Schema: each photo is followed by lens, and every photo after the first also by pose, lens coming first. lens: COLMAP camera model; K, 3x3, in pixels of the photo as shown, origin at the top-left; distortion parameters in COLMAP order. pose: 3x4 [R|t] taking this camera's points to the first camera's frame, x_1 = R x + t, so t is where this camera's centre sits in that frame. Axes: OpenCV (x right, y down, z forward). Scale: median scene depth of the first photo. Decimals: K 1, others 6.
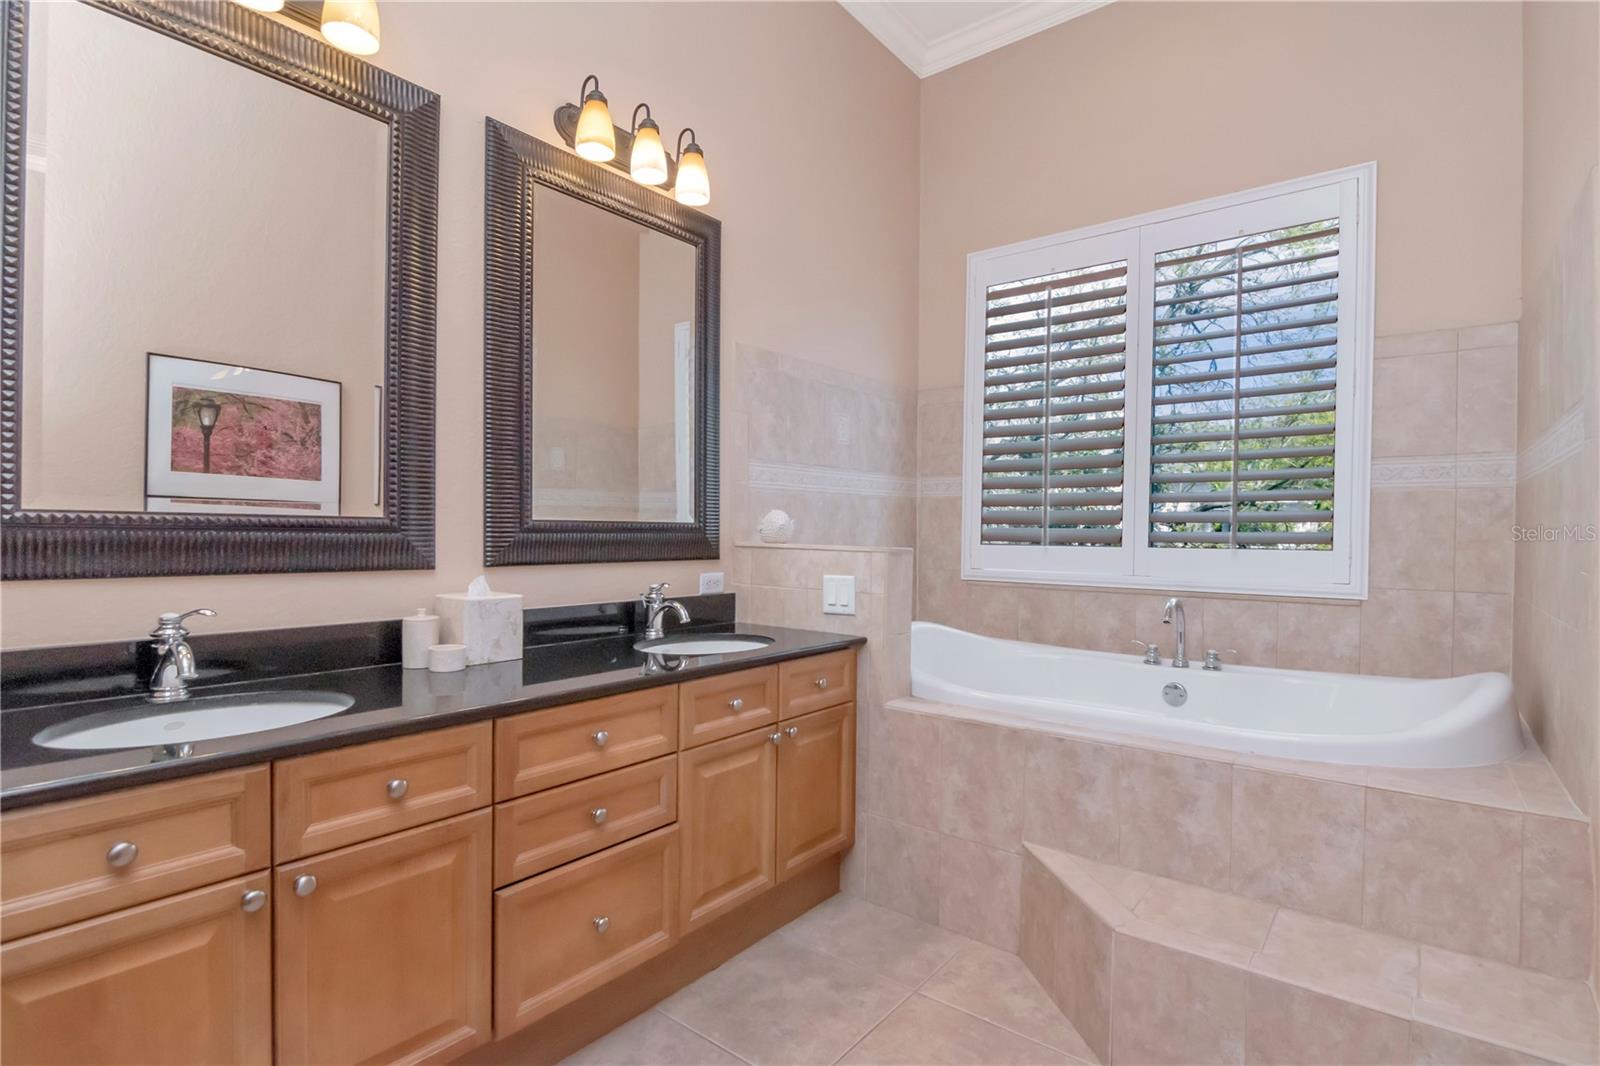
lens RADIAL K [[768.0, 0, 807.2], [0, 768.0, 537.1], [0, 0, 1]] dist [-0.000242, -0.005090]
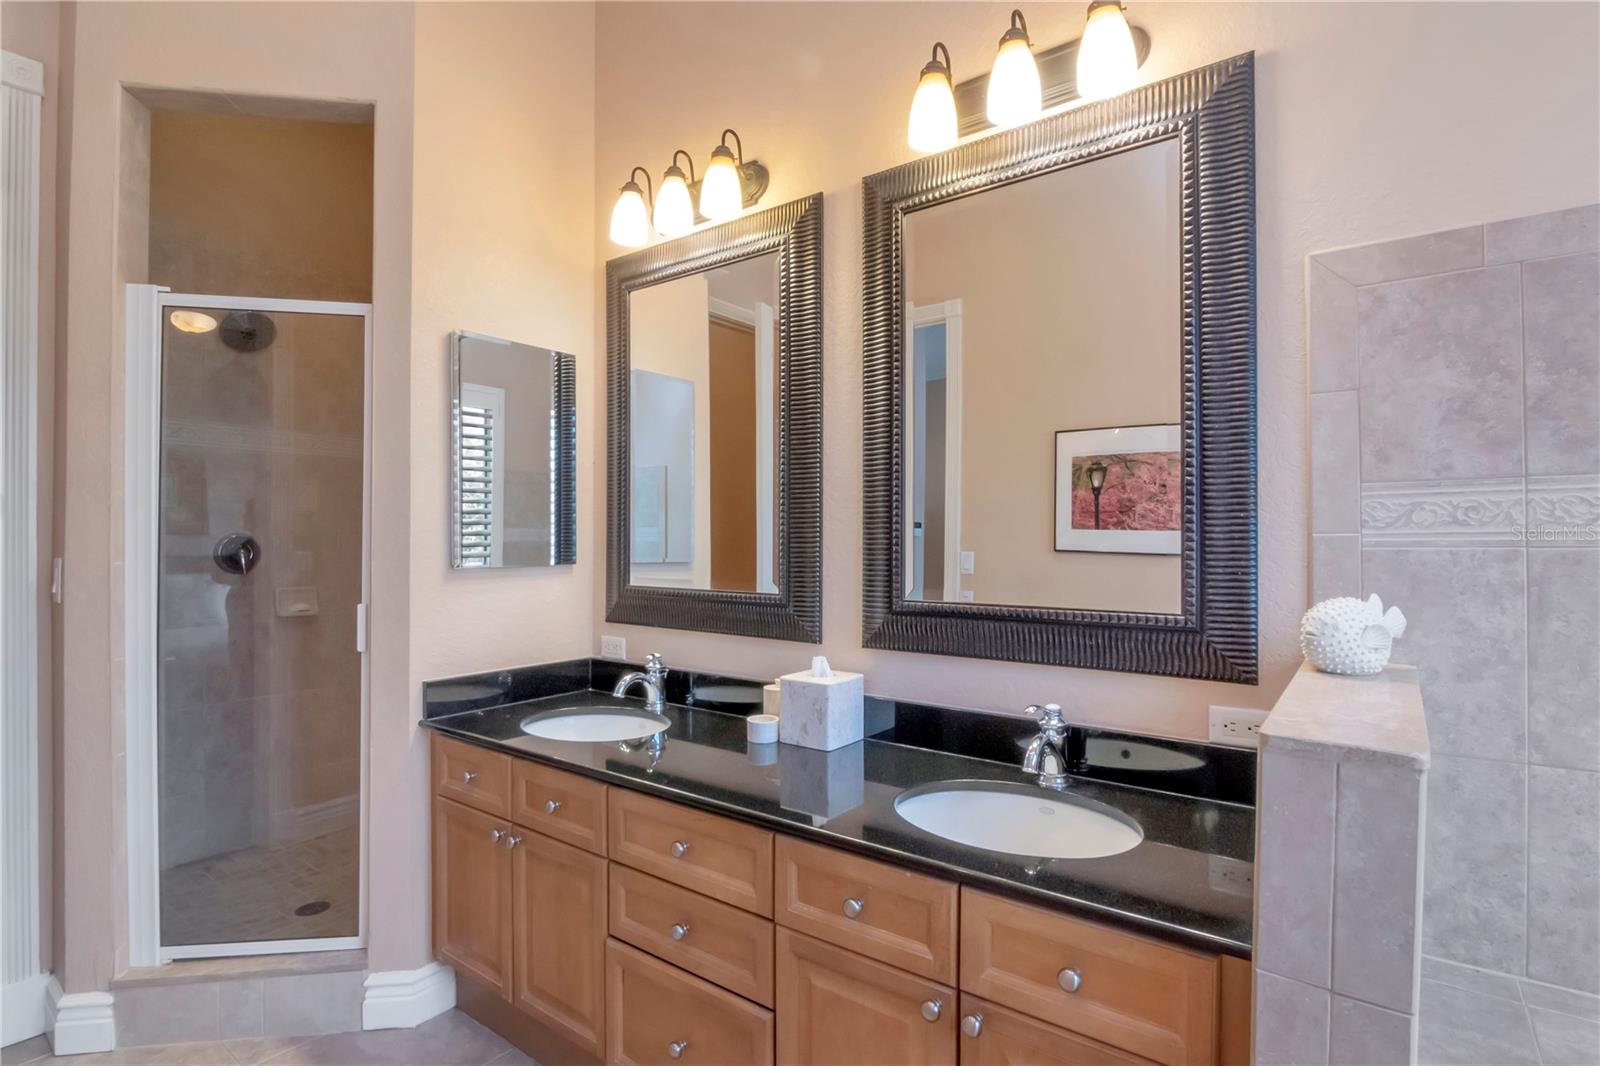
lens RADIAL K [[759.7, 0, 808.6], [0, 759.7, 542.3], [0, 0, 1]] dist [-0.019684, -0.000139]
pose [[0.029475, -0.009575, -0.999520, 0.377468], [-0.011834, 0.999881, -0.009927, -0.057667], [0.999495, 0.012121, 0.029358, 0.650960]]
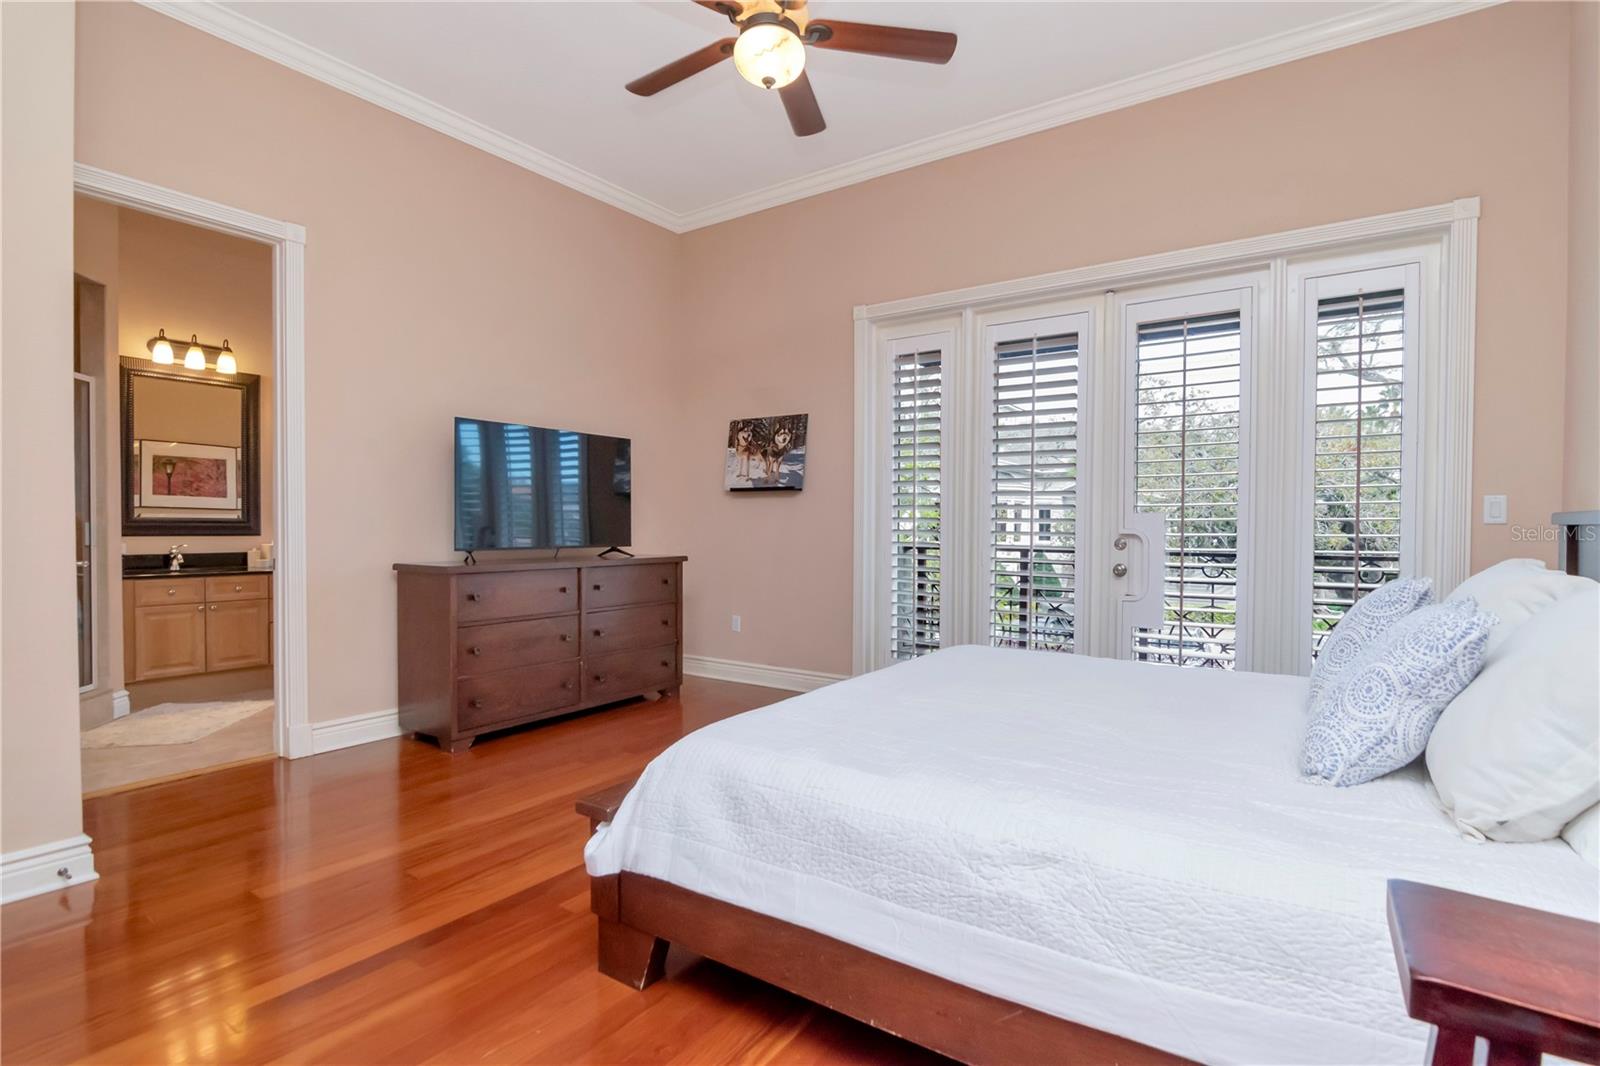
lens RADIAL K [[768.0, 0, 796.5], [0, 768.0, 540.5], [0, 0, 1]] dist [-0.000242, -0.005090]
pose [[0.998453, -0.001880, 0.055572, 0.978844], [0.001081, 0.999896, 0.014398, 0.013878], [-0.055594, -0.014315, 0.998351, -1.431392]]
